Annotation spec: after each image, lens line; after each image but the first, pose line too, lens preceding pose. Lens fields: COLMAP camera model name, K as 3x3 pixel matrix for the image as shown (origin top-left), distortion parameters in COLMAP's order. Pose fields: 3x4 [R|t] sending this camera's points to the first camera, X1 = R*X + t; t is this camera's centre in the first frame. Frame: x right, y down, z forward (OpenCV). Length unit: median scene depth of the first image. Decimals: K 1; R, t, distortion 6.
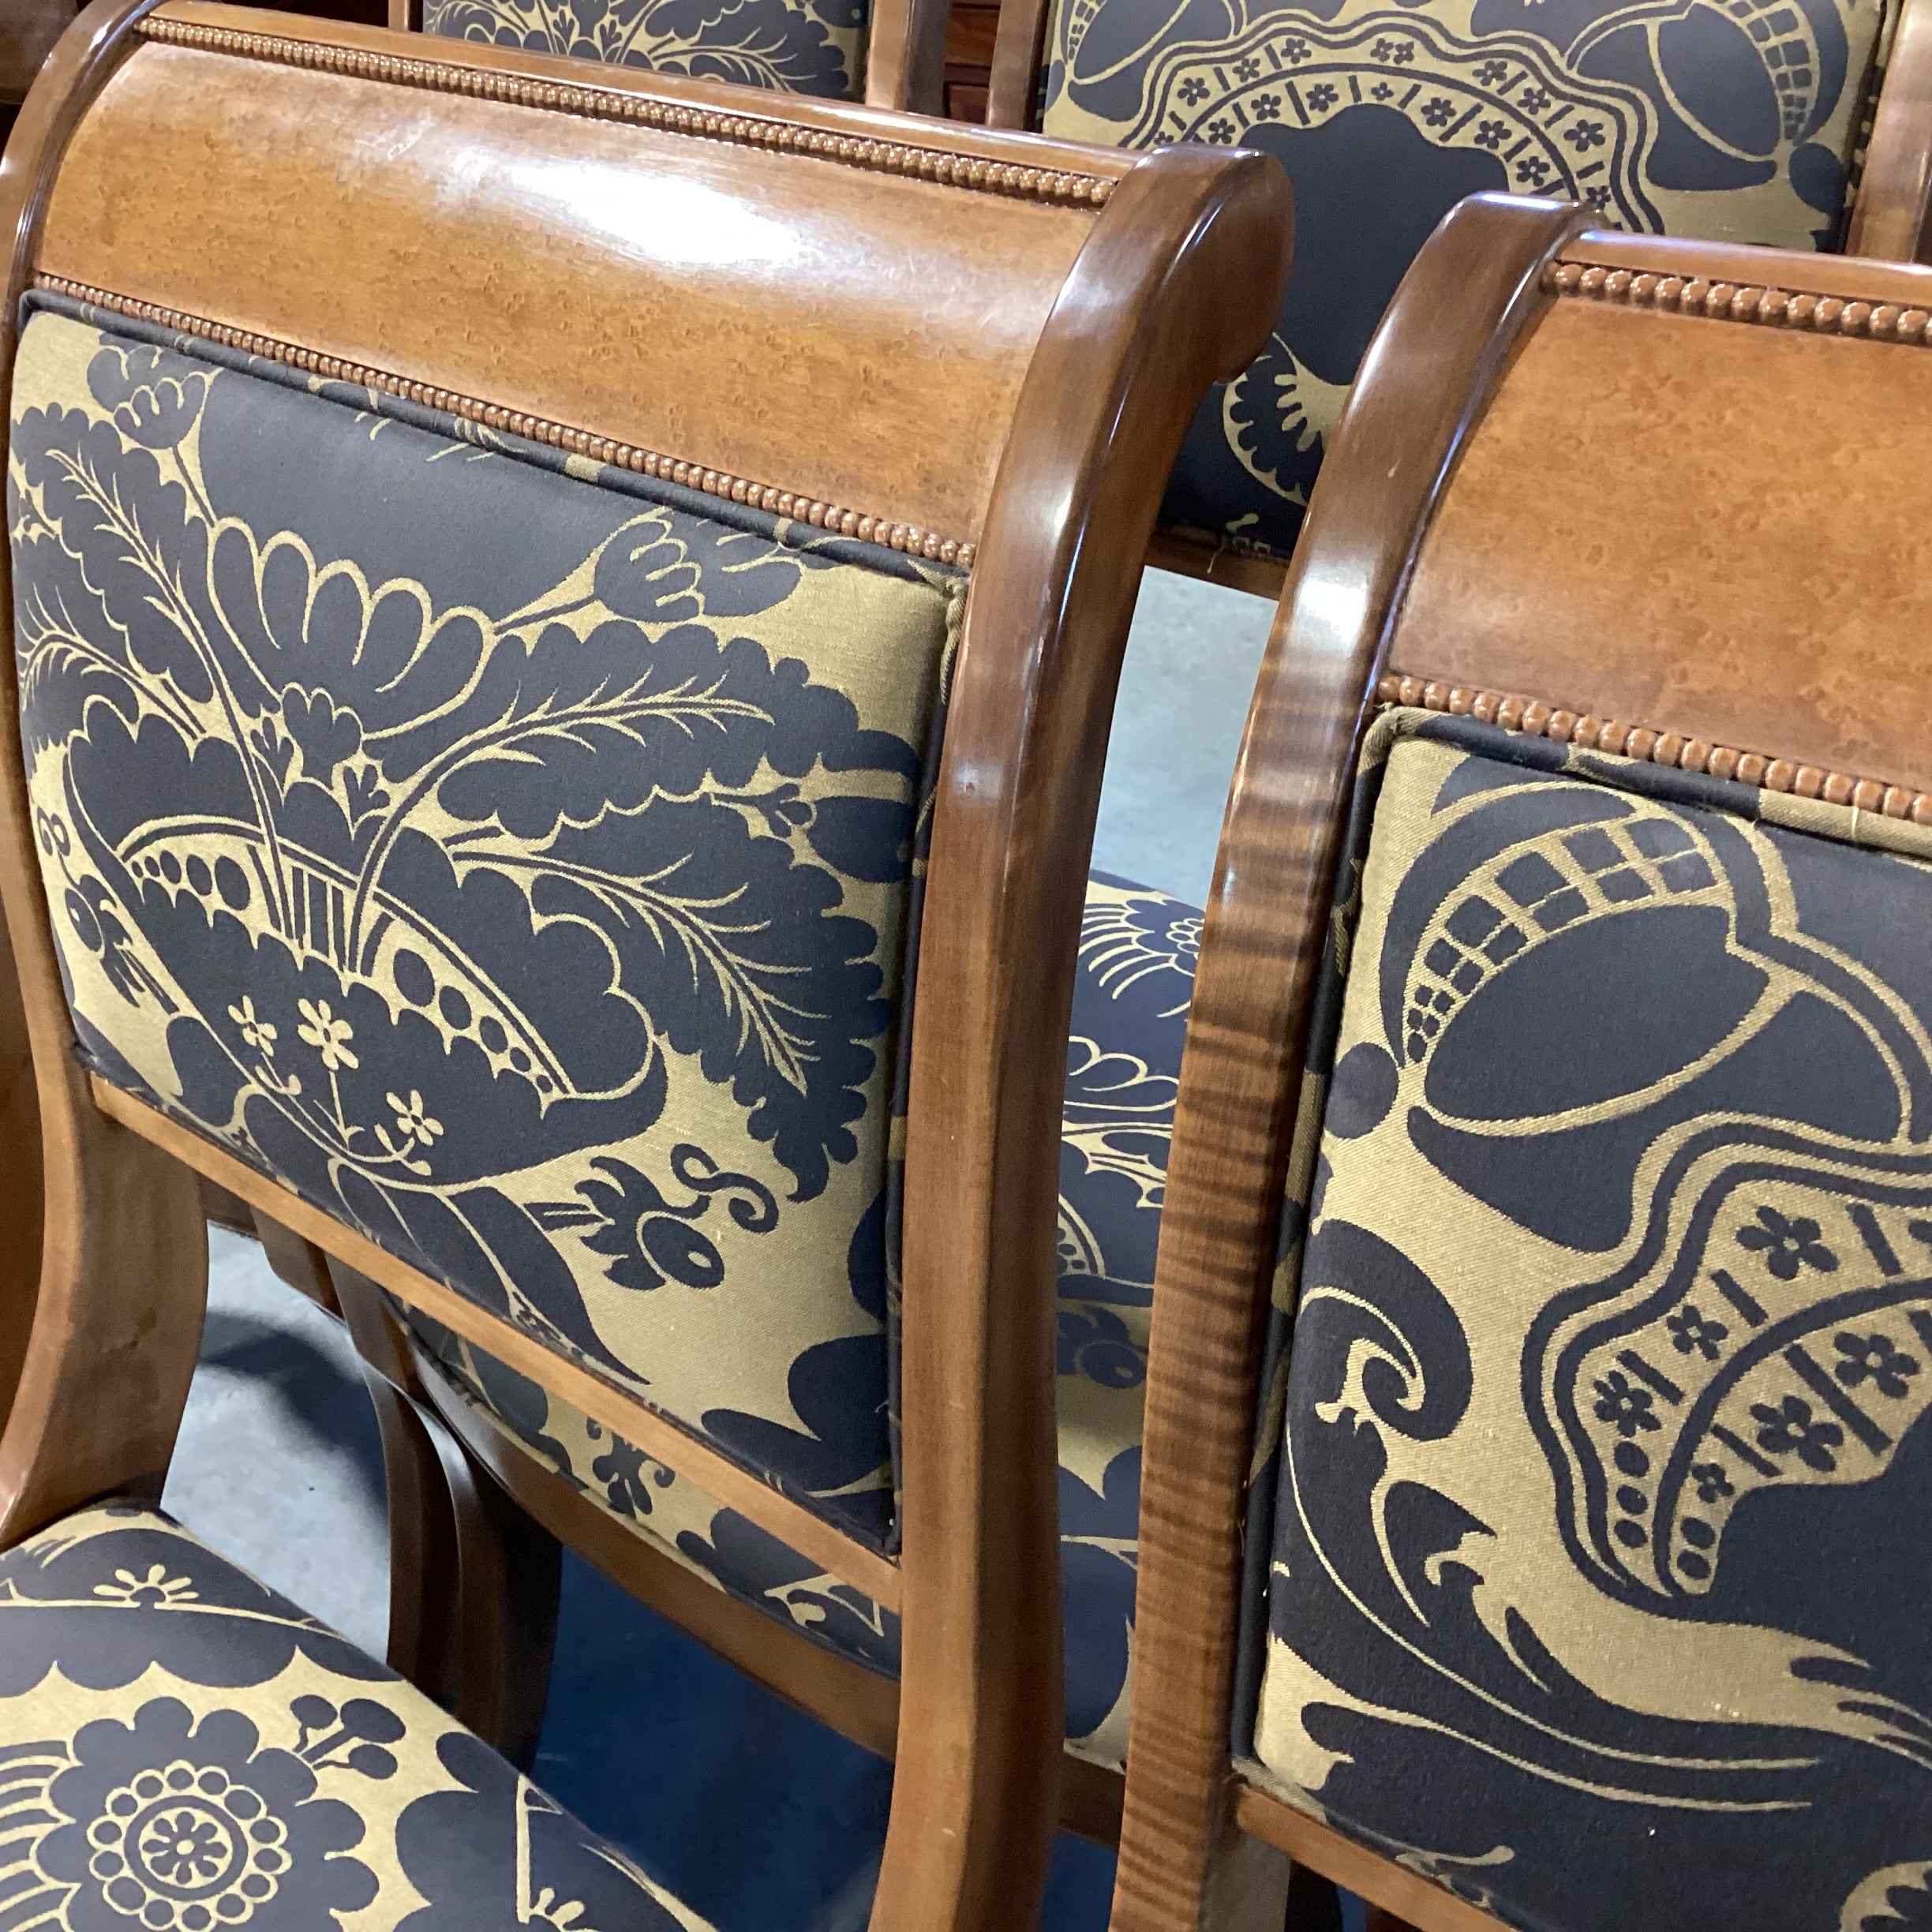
lens RADIAL K [[2336.7, 0, 969.3], [0, 2336.7, 933.7], [0, 0, 1]] dist [0.171649, -0.428717]
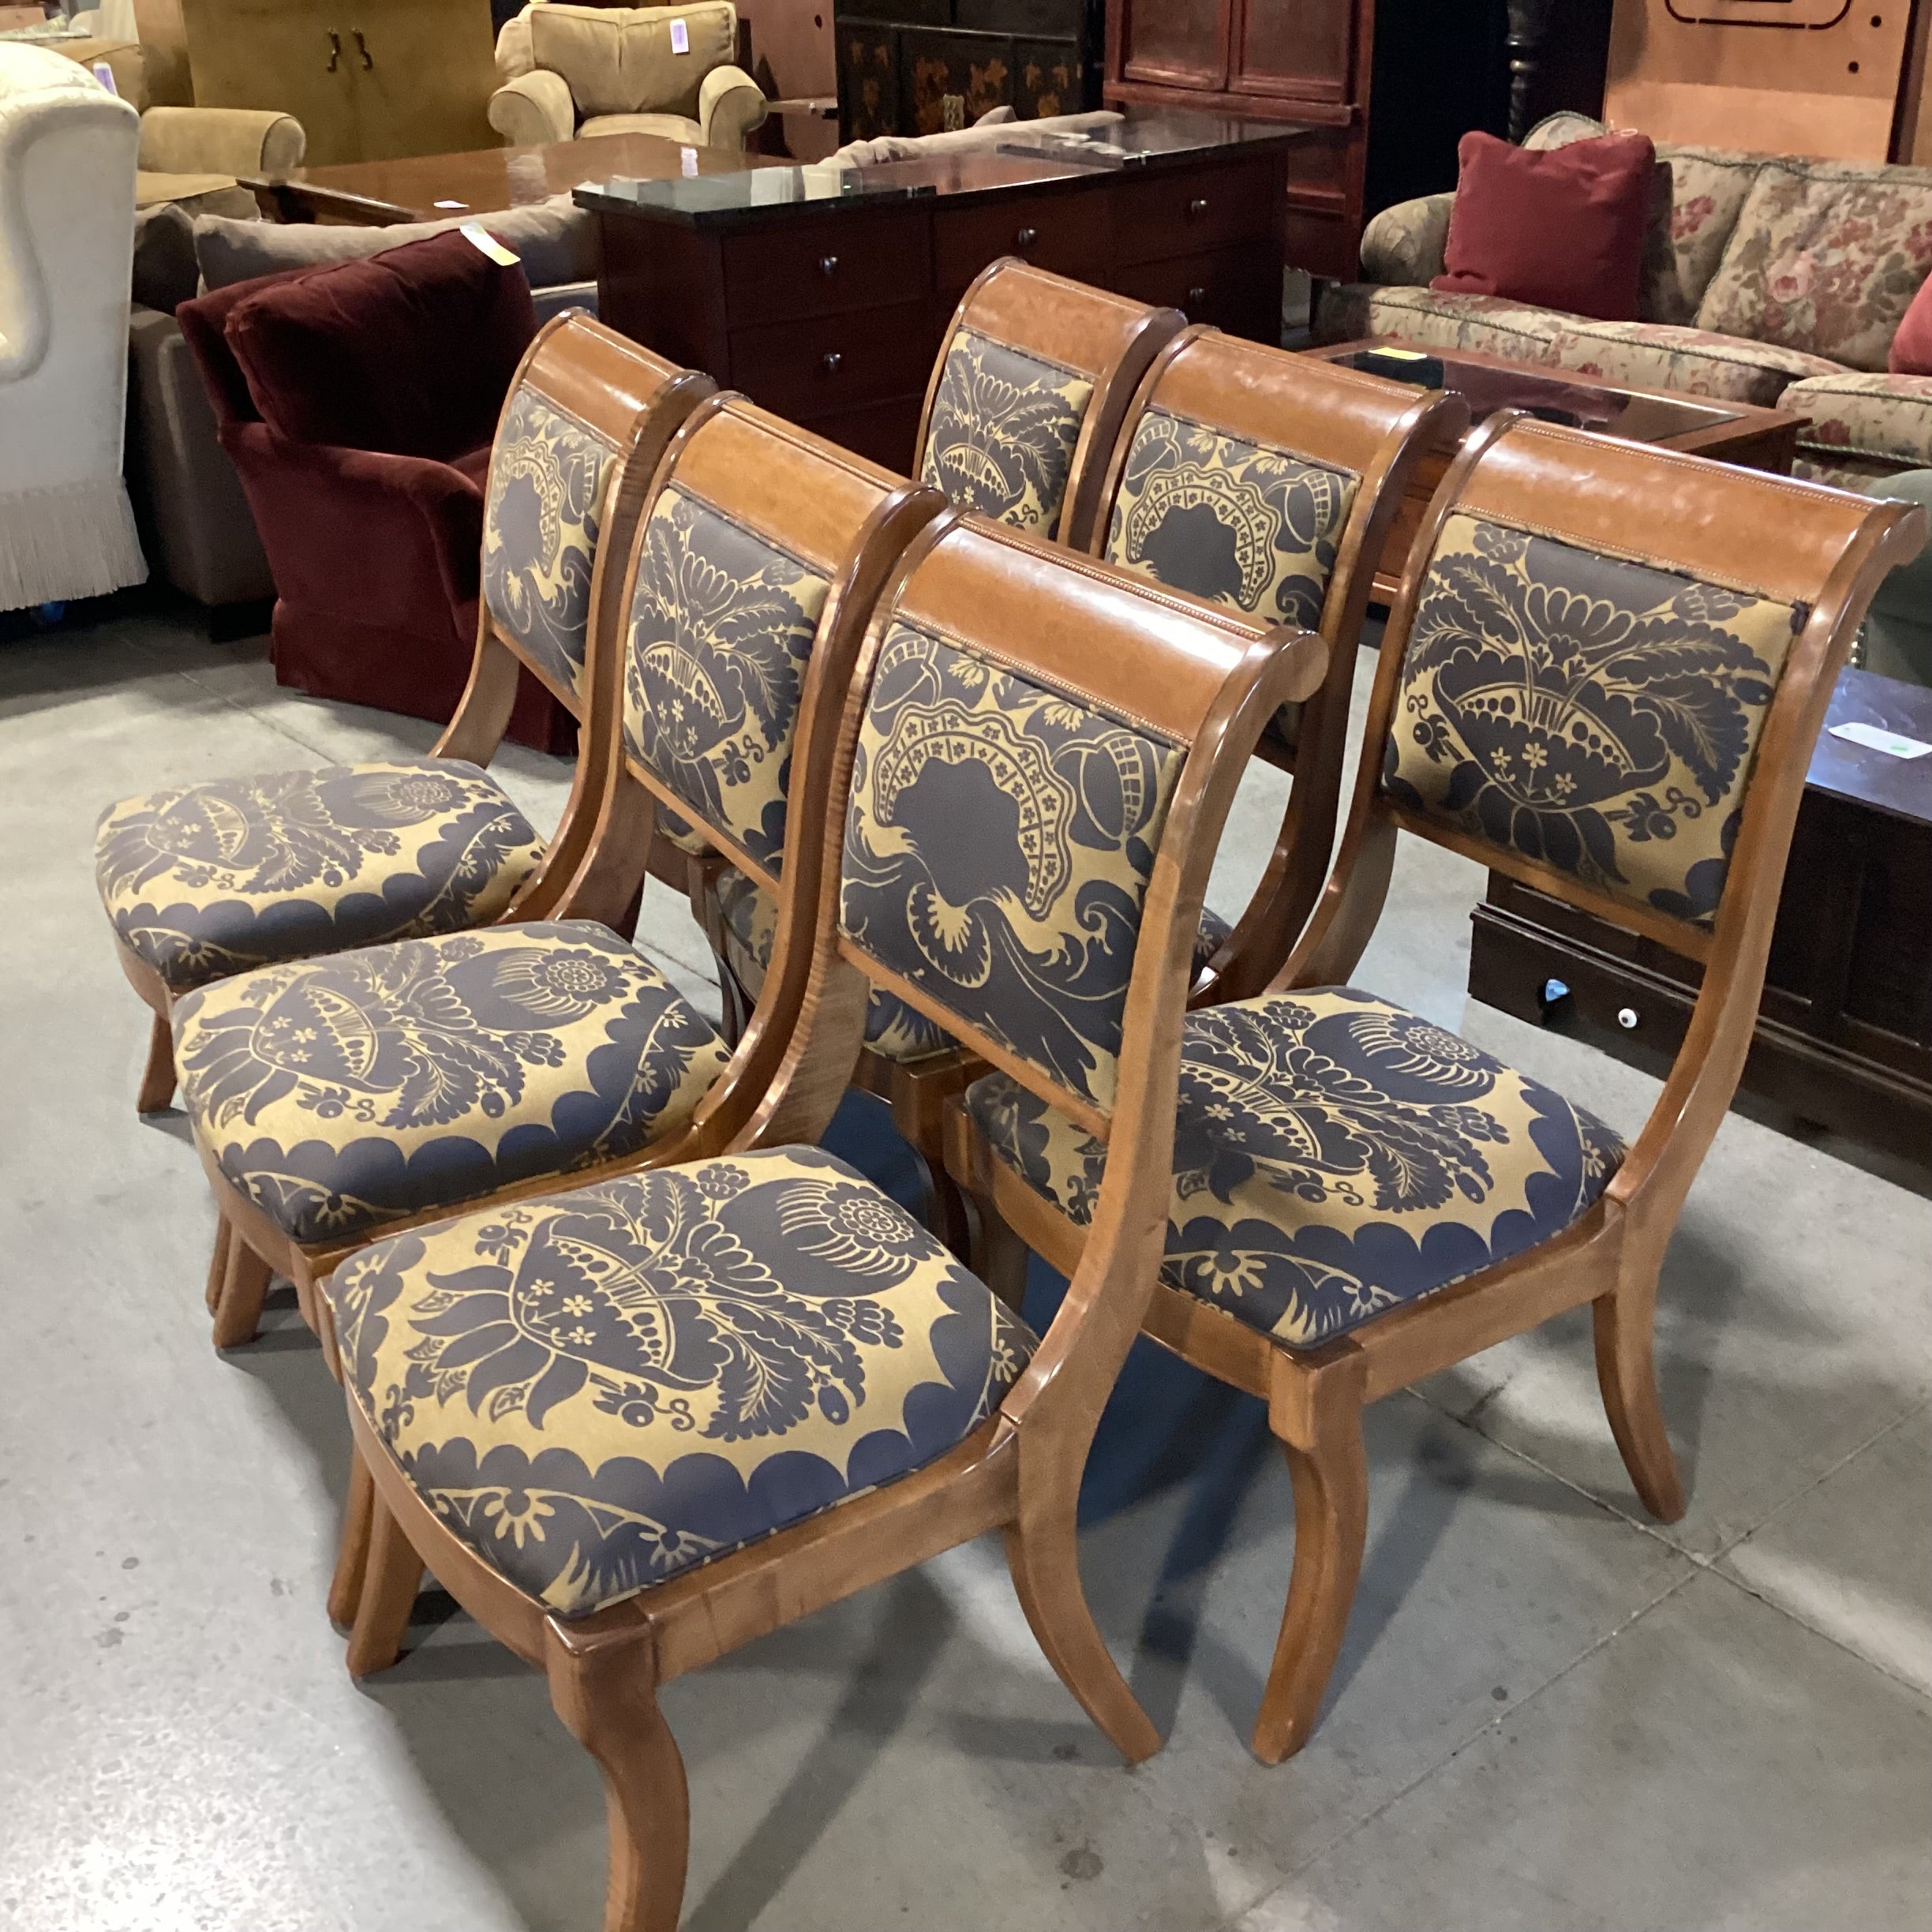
lens RADIAL K [[2347.5, 0, 963.4], [0, 2347.5, 918.0], [0, 0, 1]] dist [0.123745, -0.279261]
pose [[0.925418, 0.210505, -0.315103, 1.274281], [-0.255199, 0.960886, -0.107568, 0.616697], [0.280134, 0.179959, 0.942942, -2.050484]]
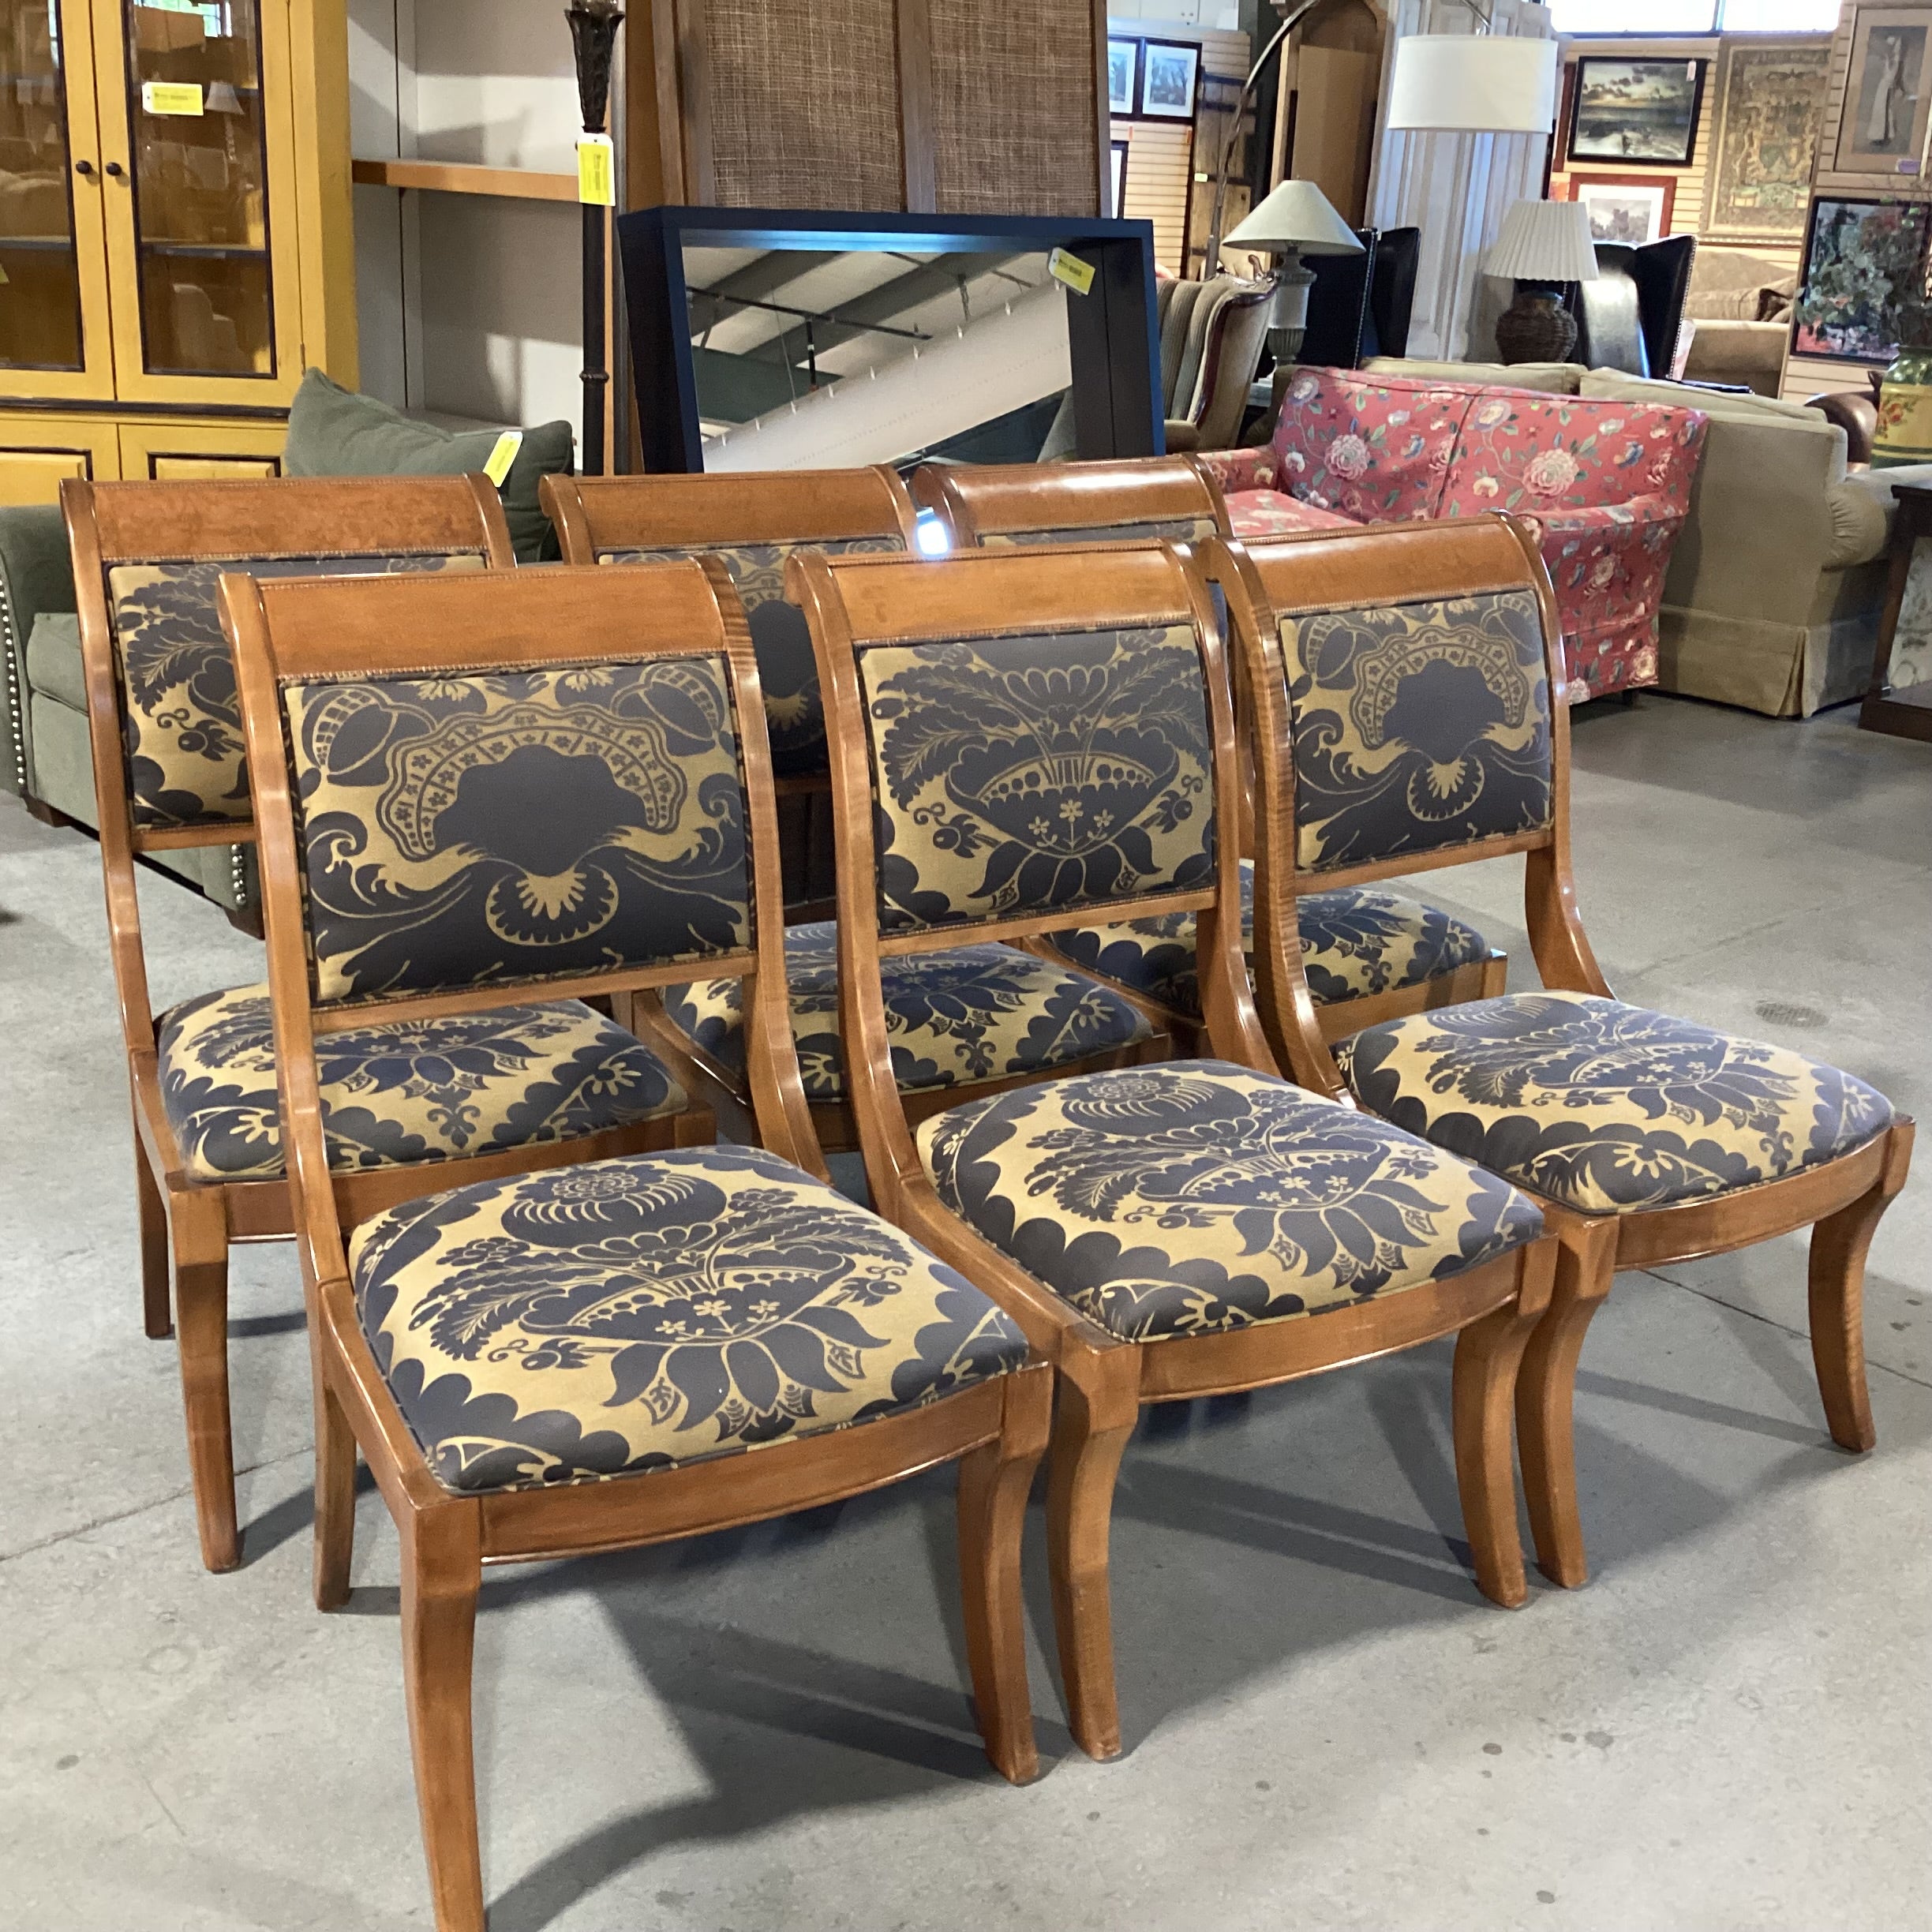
lens RADIAL K [[2338.1, 0, 963.8], [0, 2338.1, 916.4], [0, 0, 1]] dist [0.116821, -0.217870]
pose [[0.313178, -0.196034, 0.929242, -3.800262], [0.478866, 0.877567, 0.023743, 0.025289], [-0.820127, 0.437546, 0.368708, -0.043668]]
